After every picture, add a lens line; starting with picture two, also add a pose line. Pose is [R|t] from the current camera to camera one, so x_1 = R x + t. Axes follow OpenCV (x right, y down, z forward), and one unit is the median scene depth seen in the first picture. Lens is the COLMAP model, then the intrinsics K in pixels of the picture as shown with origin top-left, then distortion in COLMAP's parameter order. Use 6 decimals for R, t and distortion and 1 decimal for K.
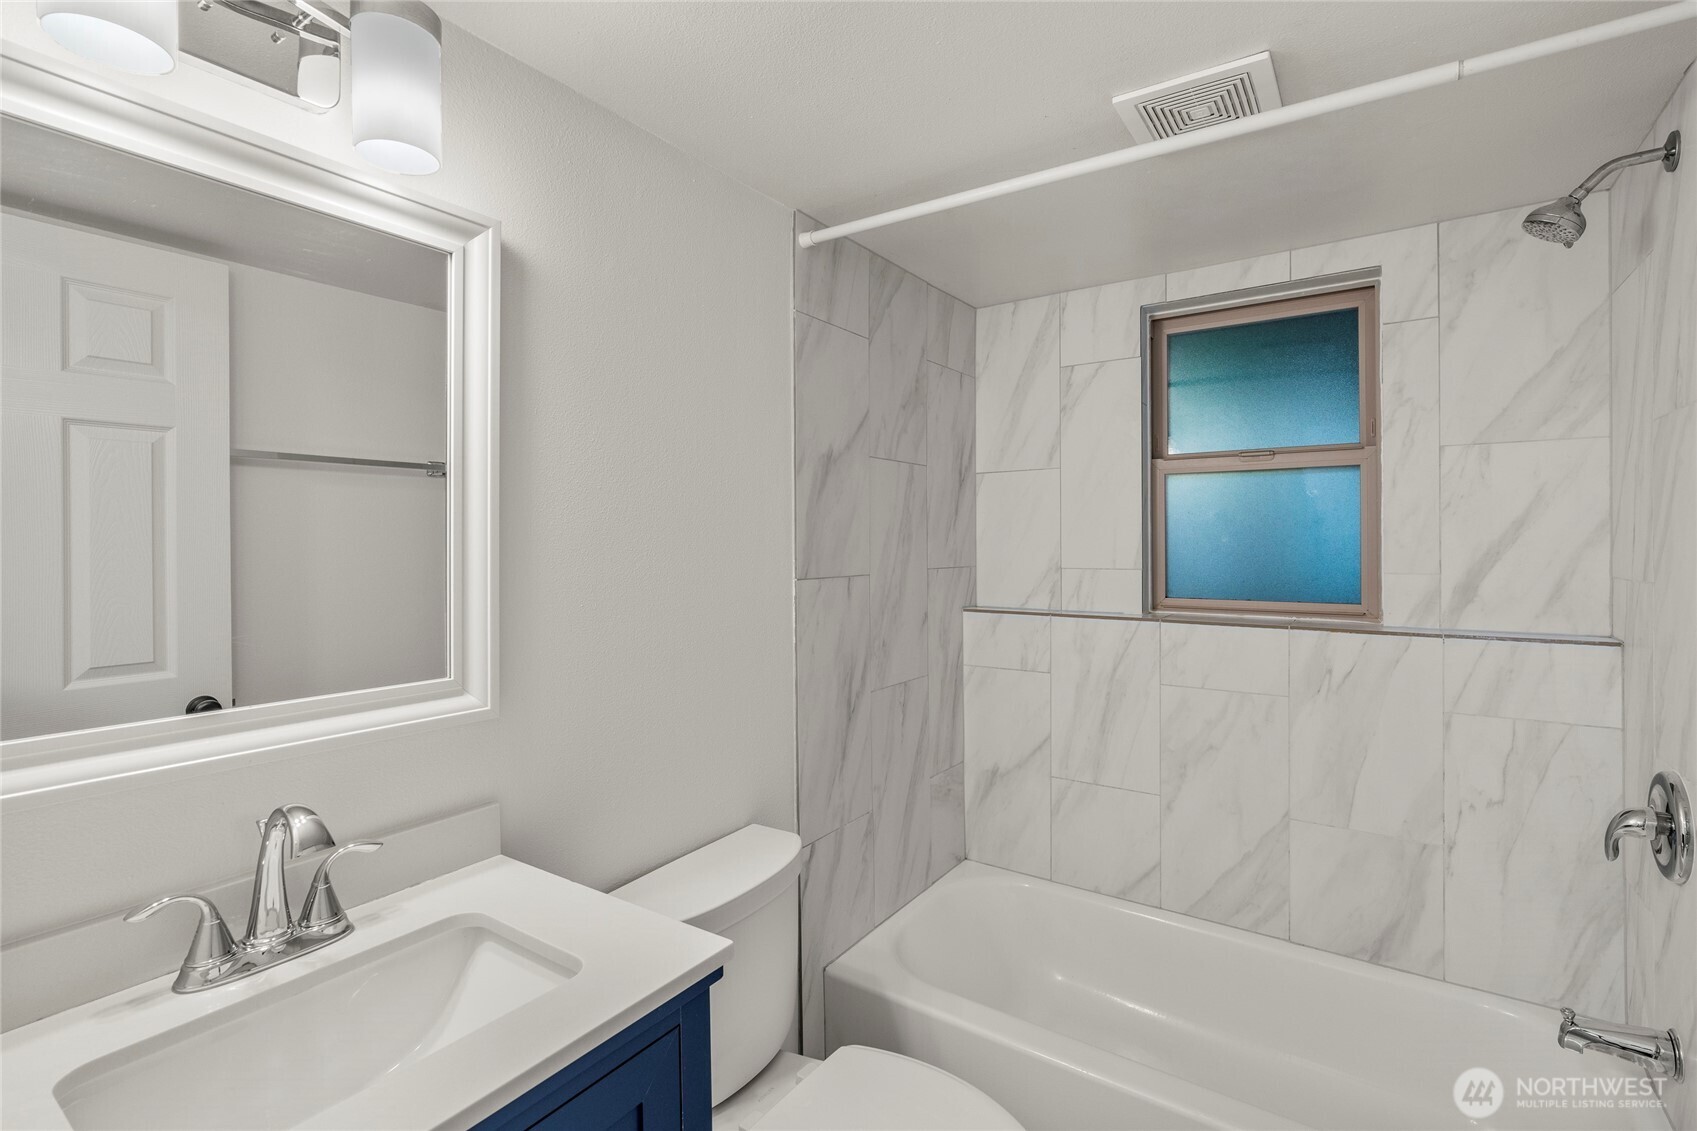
lens RADIAL K [[776.1, 0, 850.5], [0, 776.1, 537.6], [0, 0, 1]] dist [-0.000474, 0.000222]
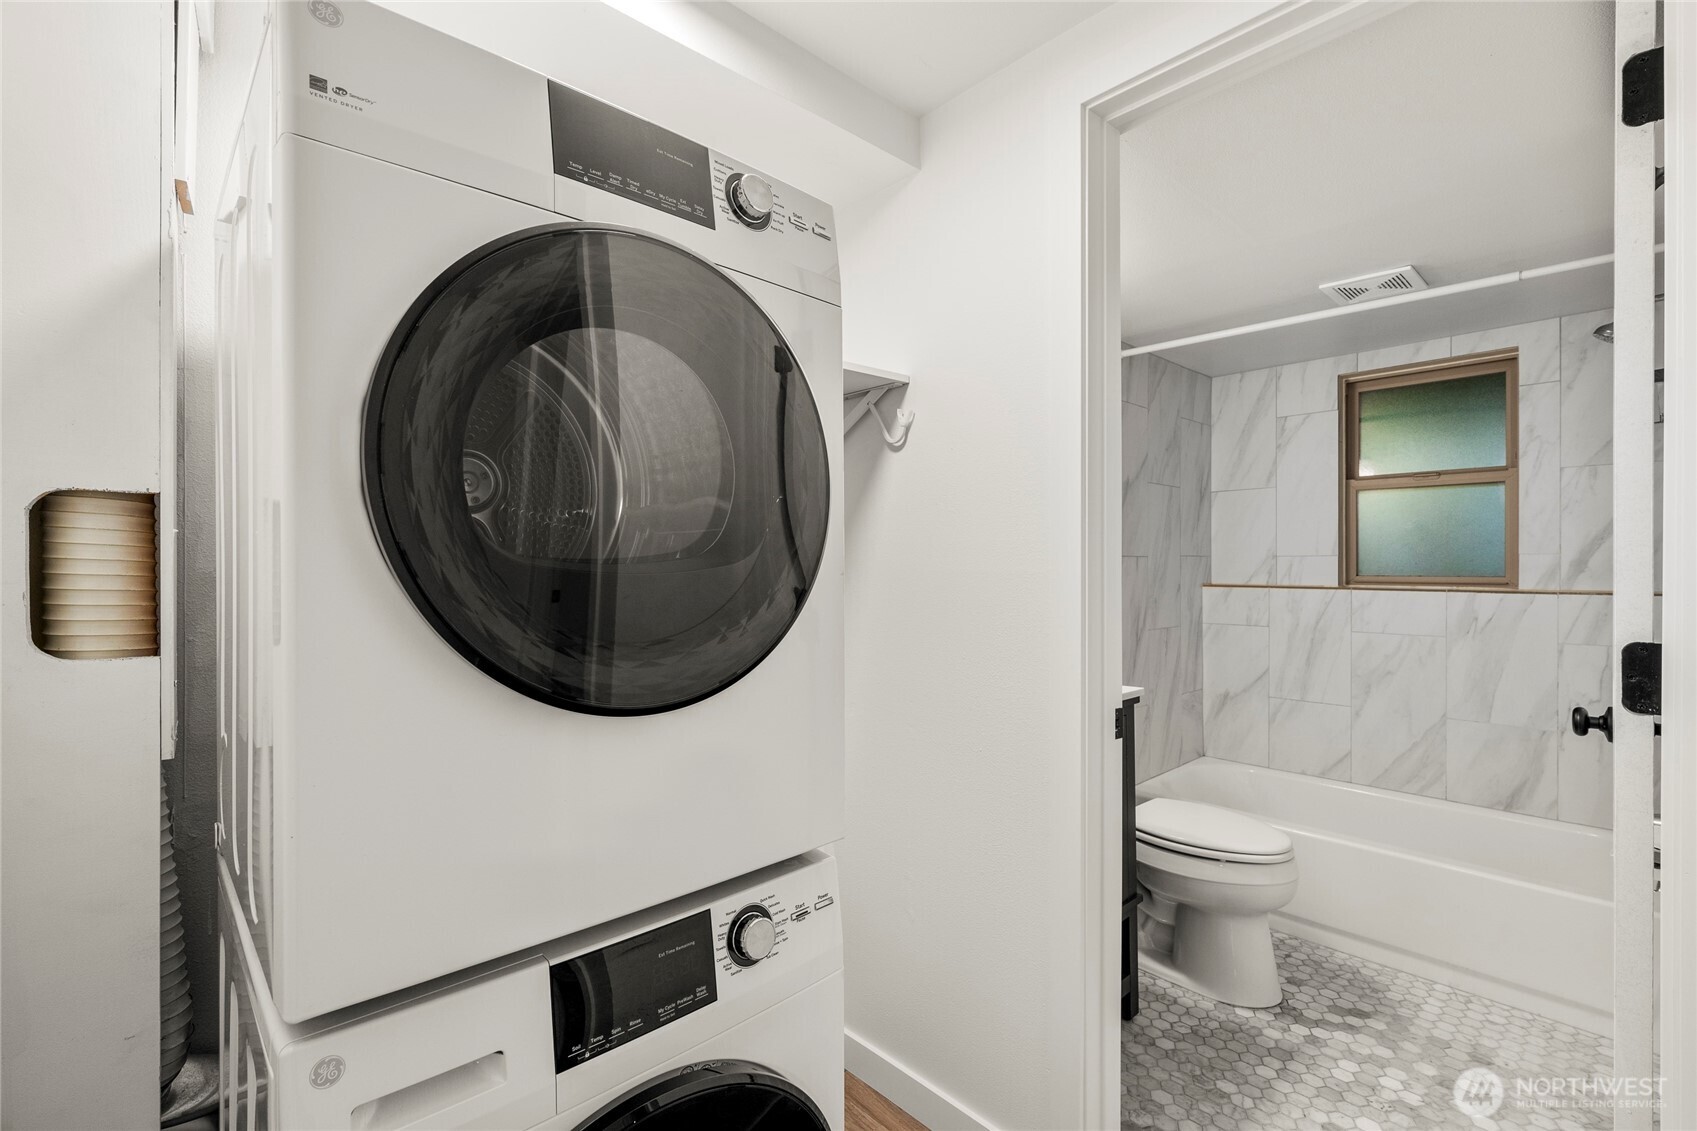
lens RADIAL K [[769.7, 0, 848.5], [0, 769.7, 565.5], [0, 0, 1]] dist [0.000412, -0.000044]
pose [[0.977491, 0.002550, -0.210964, -0.222607], [-0.001585, 0.999987, 0.004744, 0.054917], [0.210973, -0.004303, 0.977482, -0.618936]]
